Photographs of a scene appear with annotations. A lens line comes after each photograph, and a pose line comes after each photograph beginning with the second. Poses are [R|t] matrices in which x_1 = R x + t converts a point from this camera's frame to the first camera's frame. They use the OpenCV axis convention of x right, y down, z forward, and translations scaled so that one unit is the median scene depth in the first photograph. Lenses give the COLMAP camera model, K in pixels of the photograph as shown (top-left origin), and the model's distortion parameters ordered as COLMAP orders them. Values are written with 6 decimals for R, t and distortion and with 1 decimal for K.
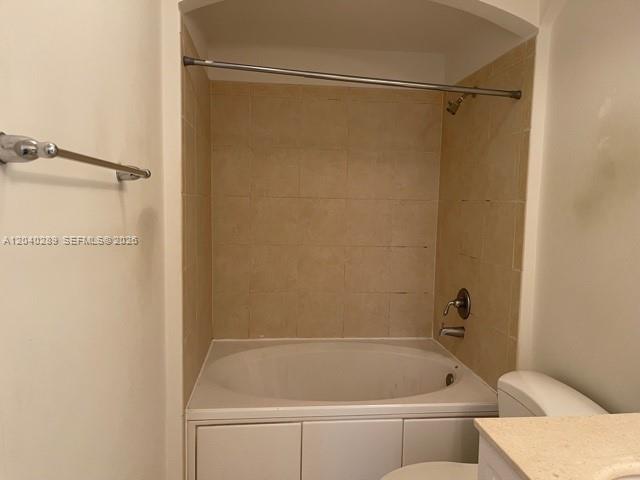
lens RADIAL K [[479.7, 0, 322.1], [0, 479.7, 242.4], [0, 0, 1]] dist [0.069239, -0.089784]
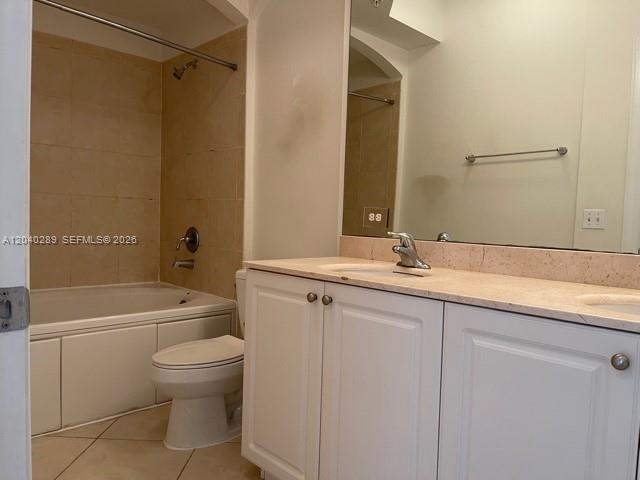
lens RADIAL K [[479.7, 0, 320.8], [0, 479.7, 238.7], [0, 0, 1]] dist [0.069239, -0.089784]
pose [[0.788769, -0.020660, 0.614342, -0.193633], [0.044743, 0.998714, -0.023861, 0.171813], [-0.613059, 0.046308, 0.788679, -0.139333]]
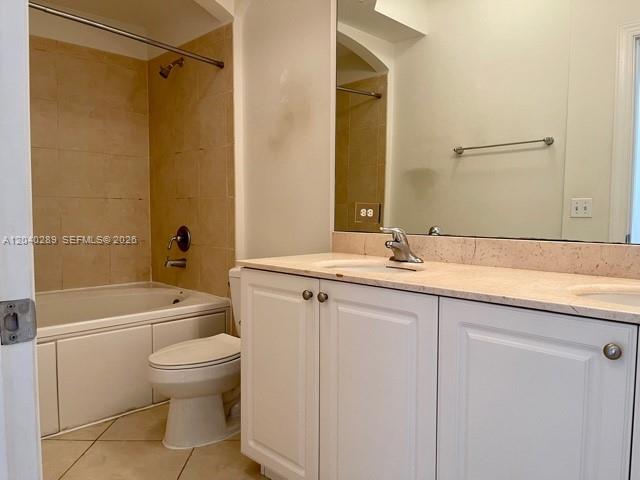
lens RADIAL K [[479.7, 0, 318.0], [0, 479.7, 237.9], [0, 0, 1]] dist [0.069239, -0.089784]
pose [[0.777799, -0.049235, 0.626582, -0.200694], [0.071914, 0.997351, -0.010900, 0.166074], [-0.624386, 0.053538, 0.779279, -0.139980]]
